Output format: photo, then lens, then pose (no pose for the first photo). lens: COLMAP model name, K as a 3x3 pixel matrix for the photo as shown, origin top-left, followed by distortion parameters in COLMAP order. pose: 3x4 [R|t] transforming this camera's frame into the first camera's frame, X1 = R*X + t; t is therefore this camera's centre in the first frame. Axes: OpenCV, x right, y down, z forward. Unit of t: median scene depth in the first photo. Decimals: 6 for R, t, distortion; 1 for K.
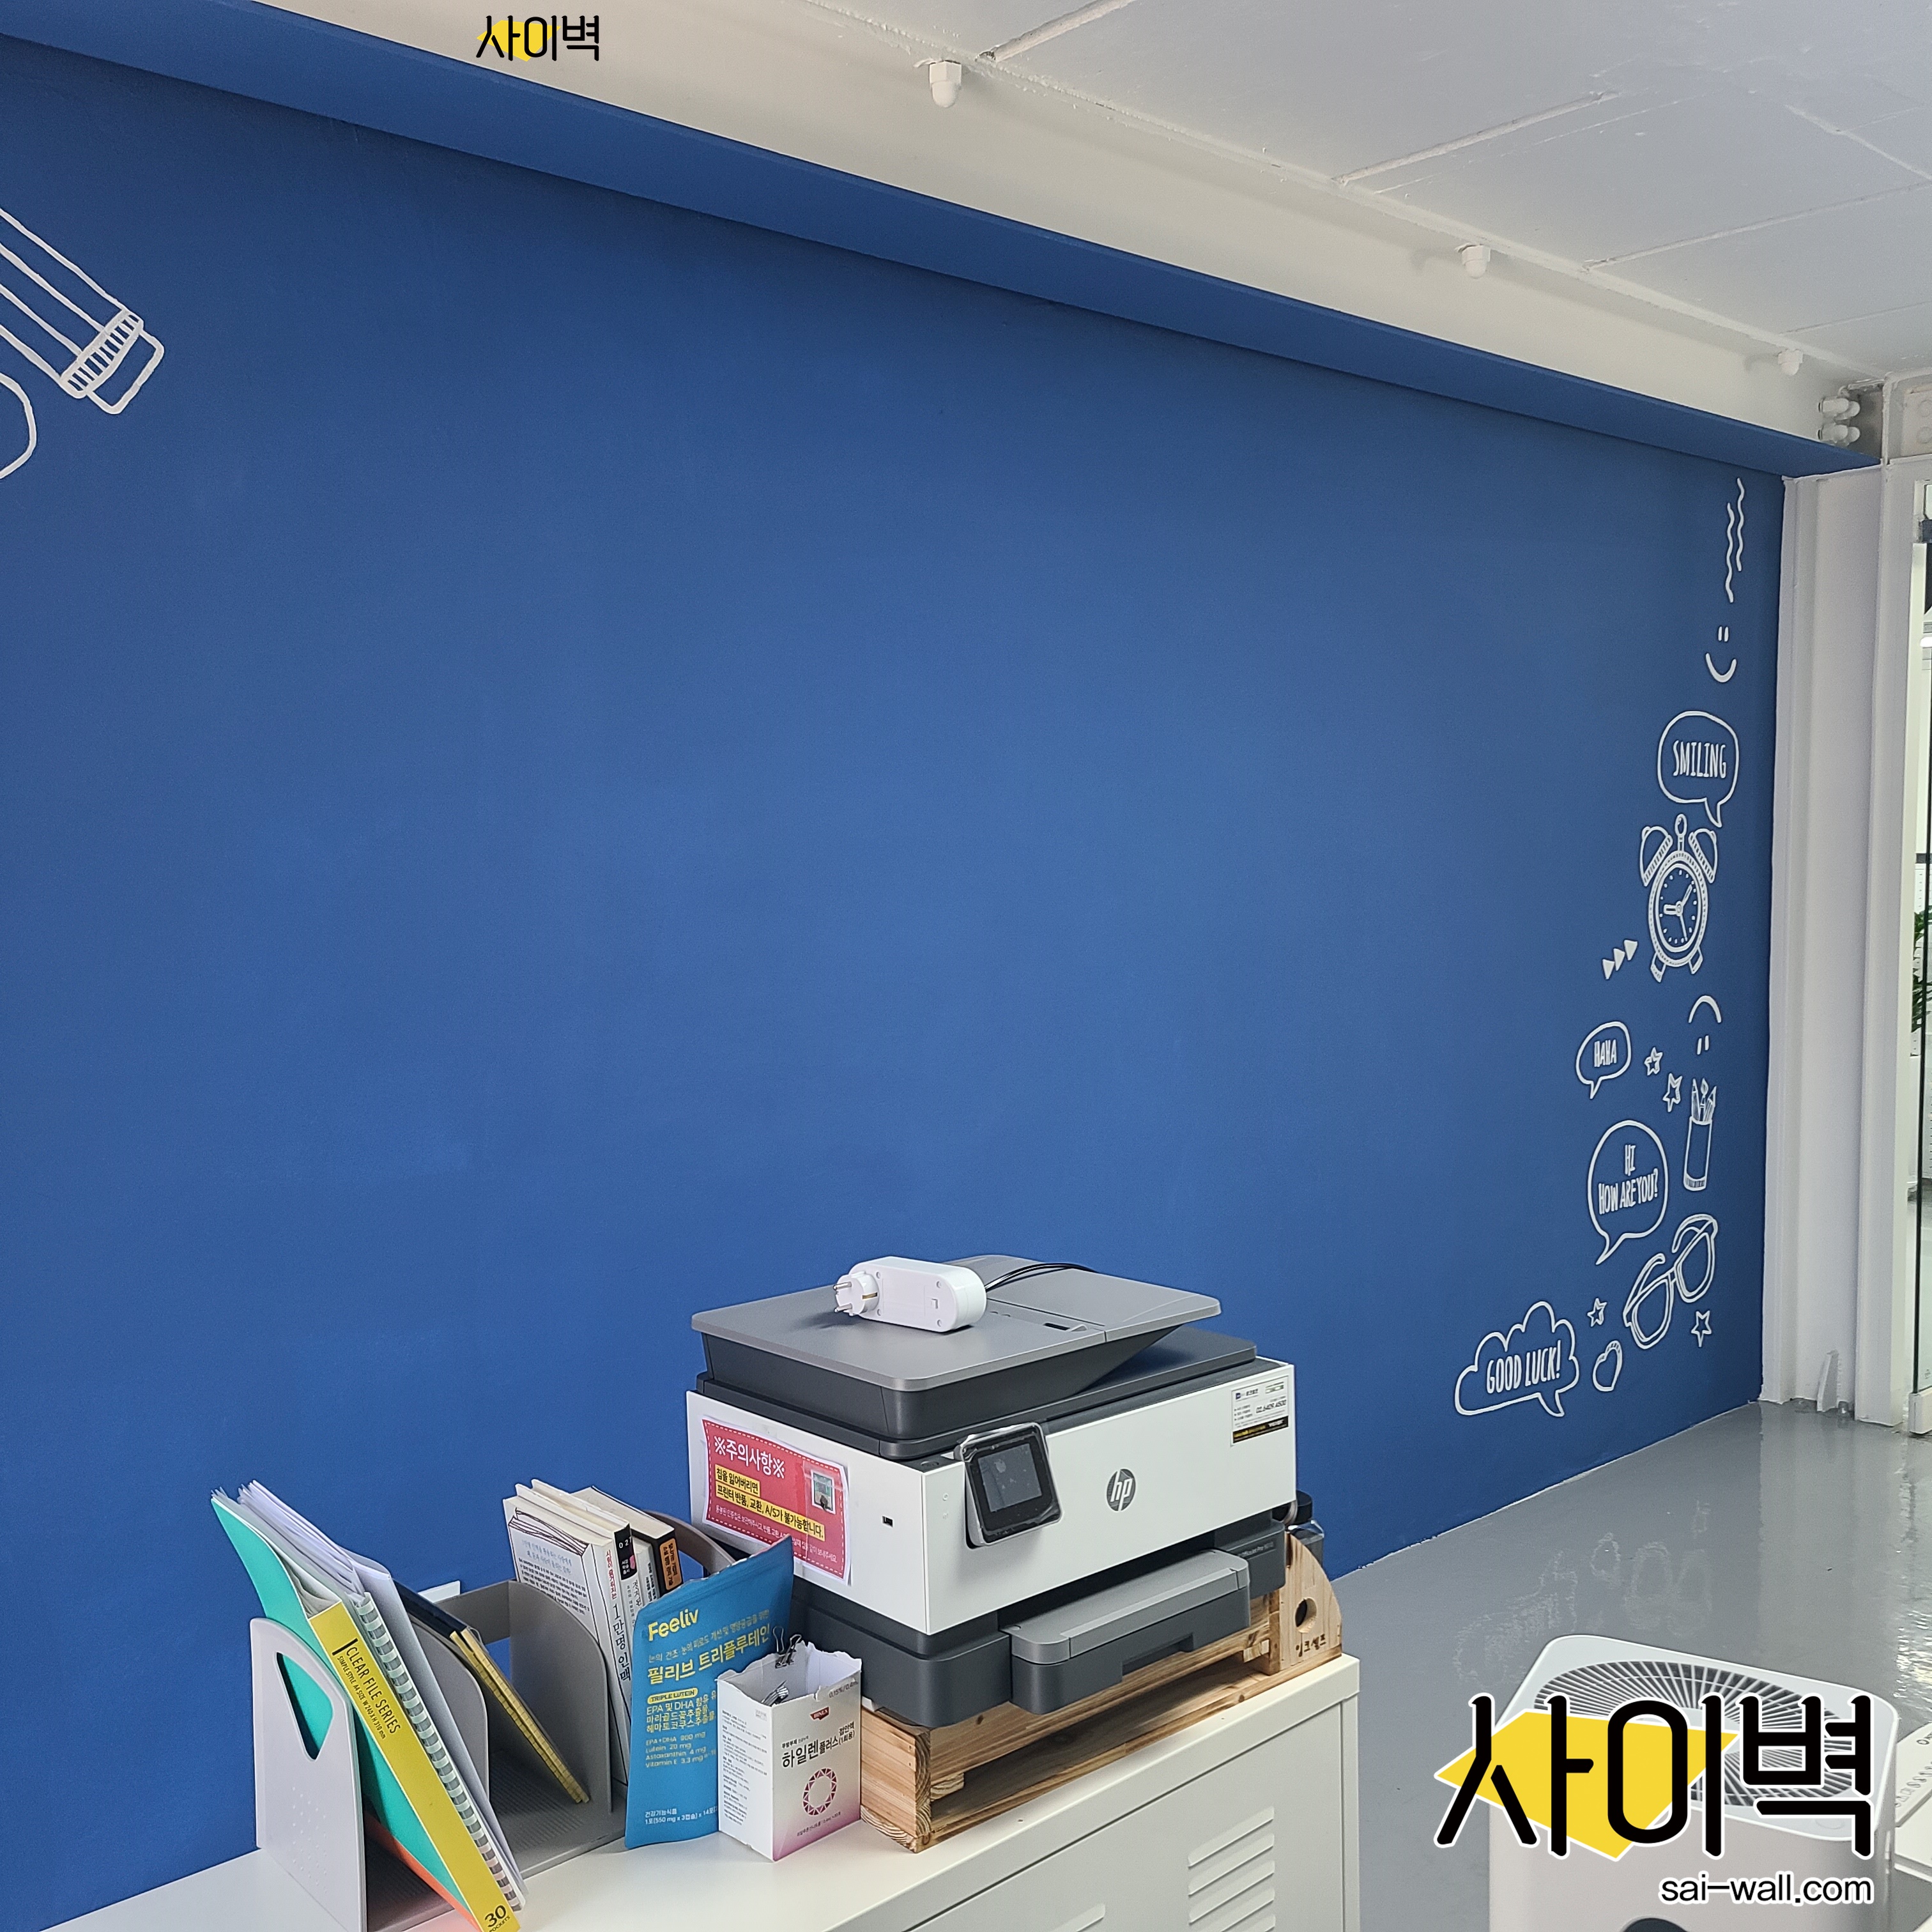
lens RADIAL K [[1992.6, 0, 962.2], [0, 1992.6, 961.2], [0, 0, 1]] dist [0.052813, 0.000000]
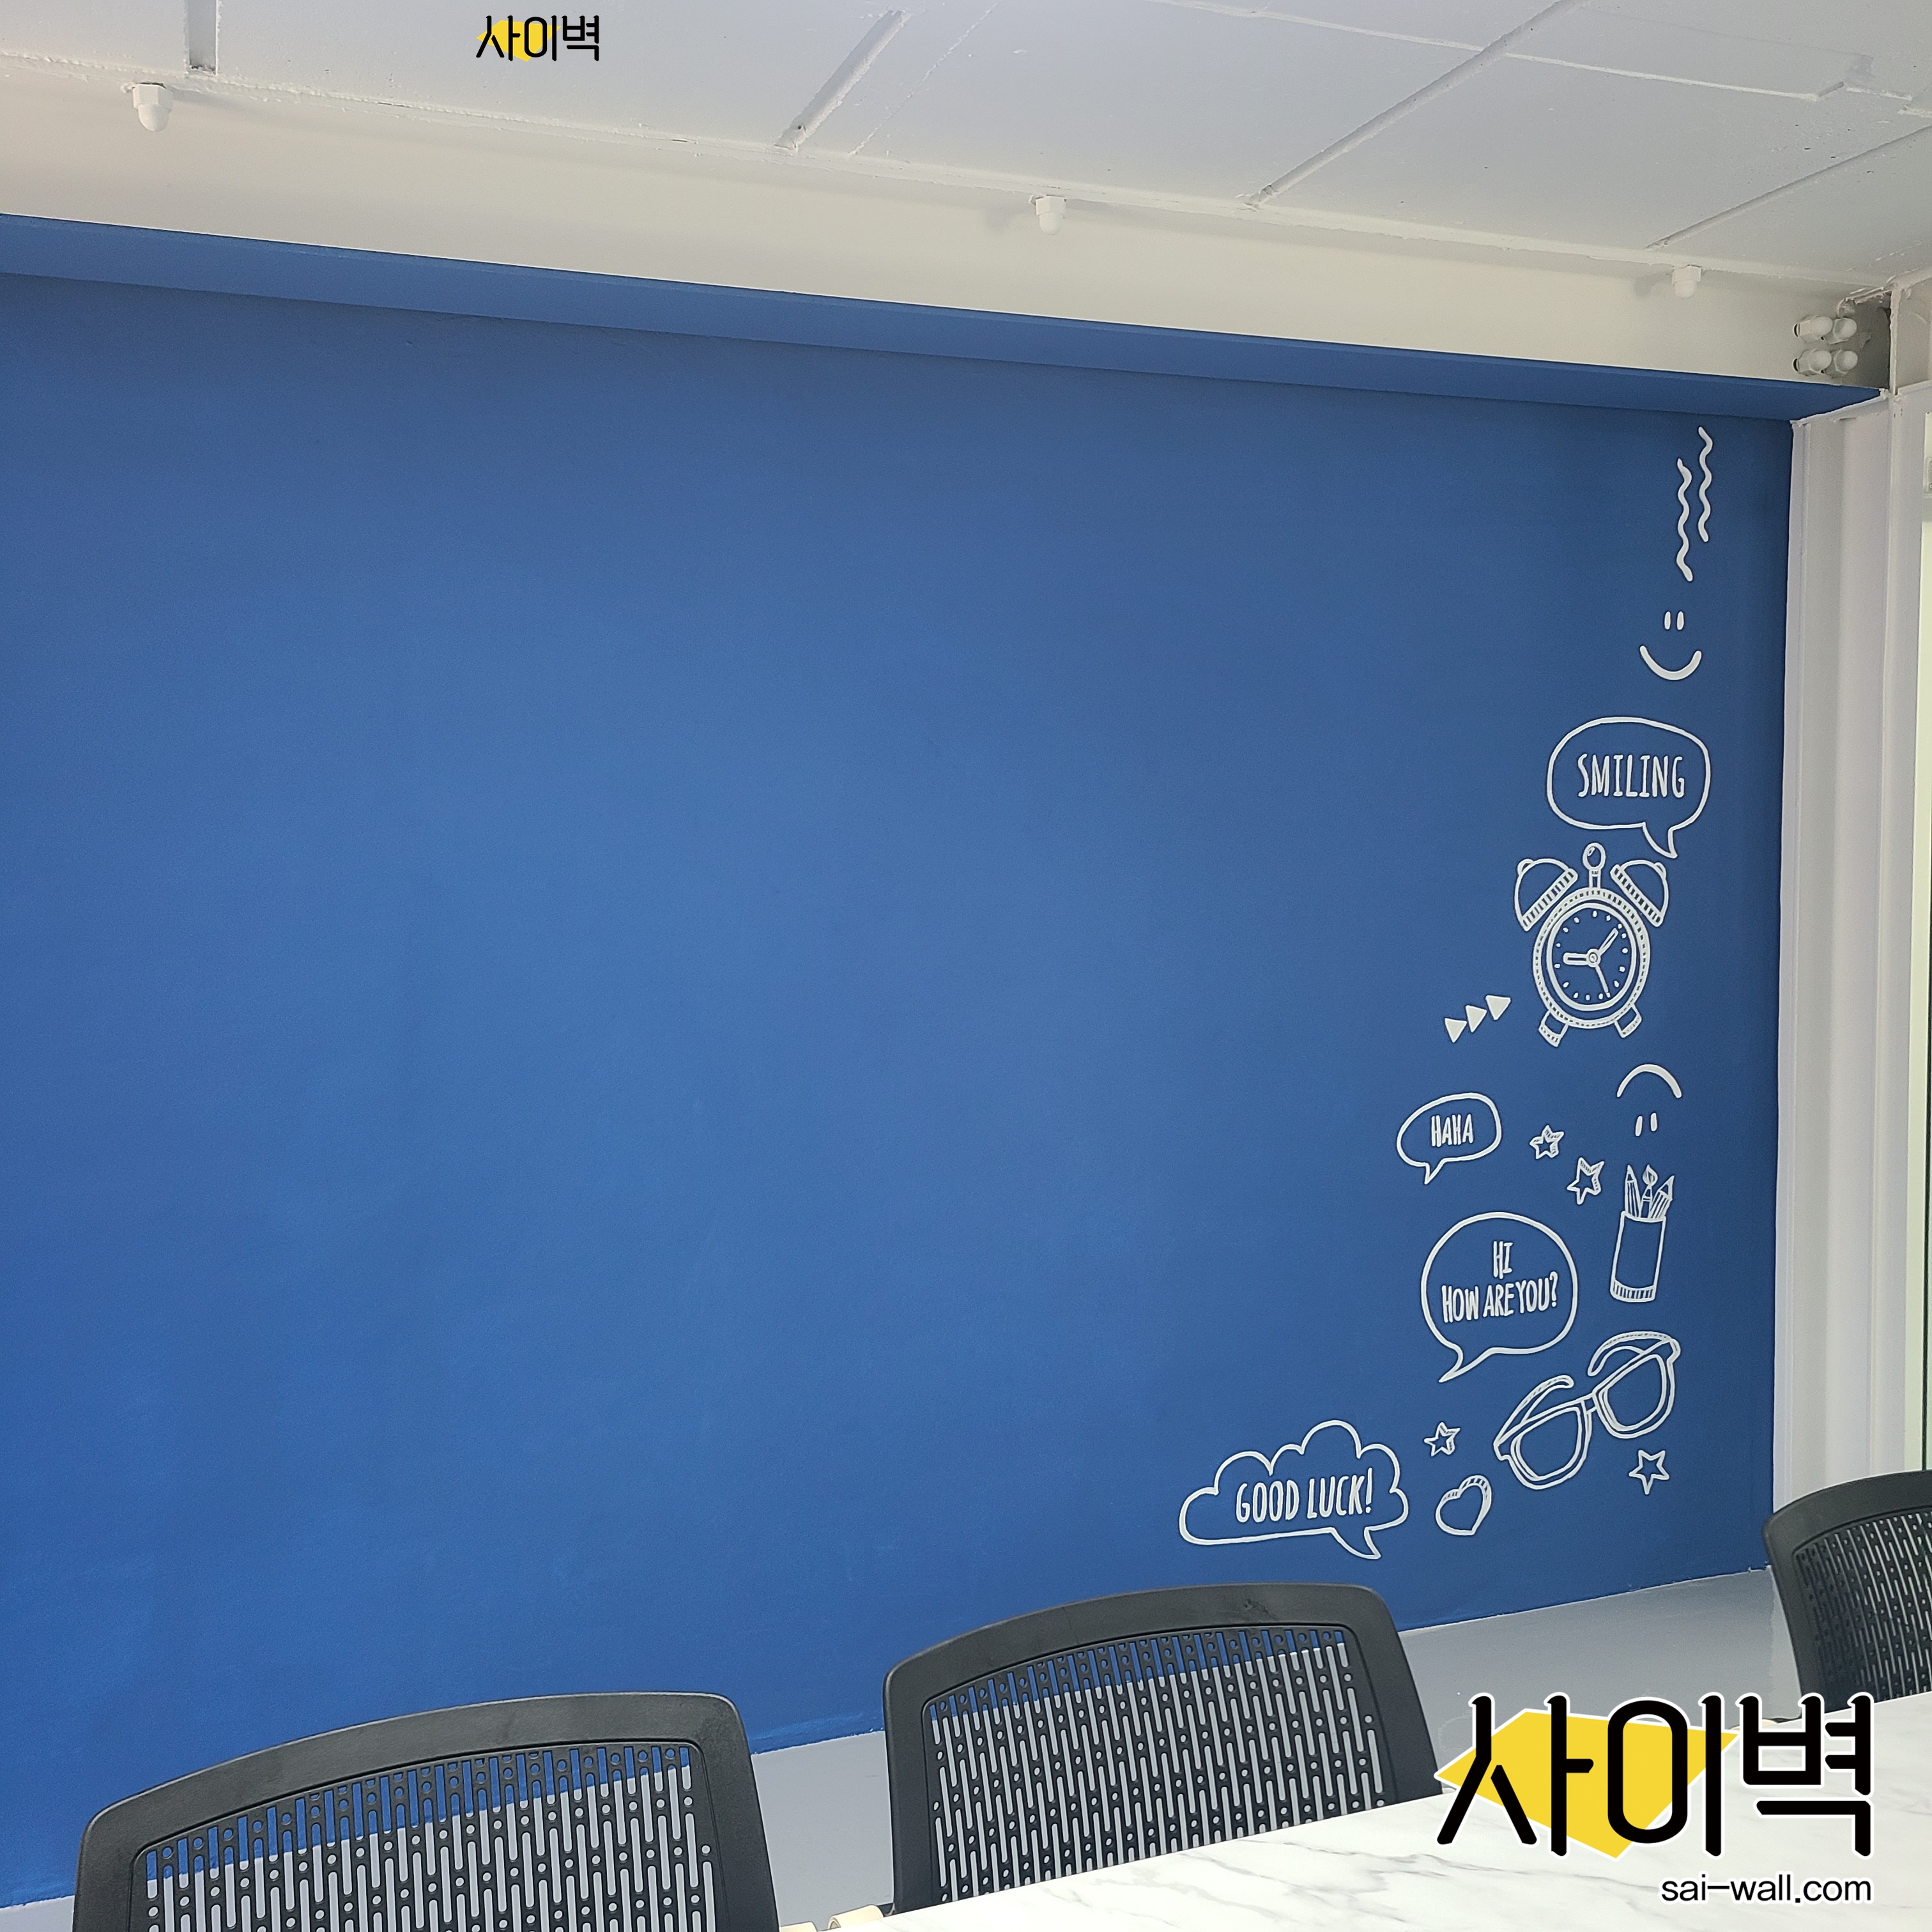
lens RADIAL K [[1992.6, 0, 966.3], [0, 1992.6, 970.9], [0, 0, 1]] dist [0.052813, 0.000000]
pose [[0.930909, 0.014130, -0.364979, 0.409402], [-0.015417, 0.999881, -0.000612, -0.016042], [0.364927, 0.006196, 0.931016, 0.138608]]
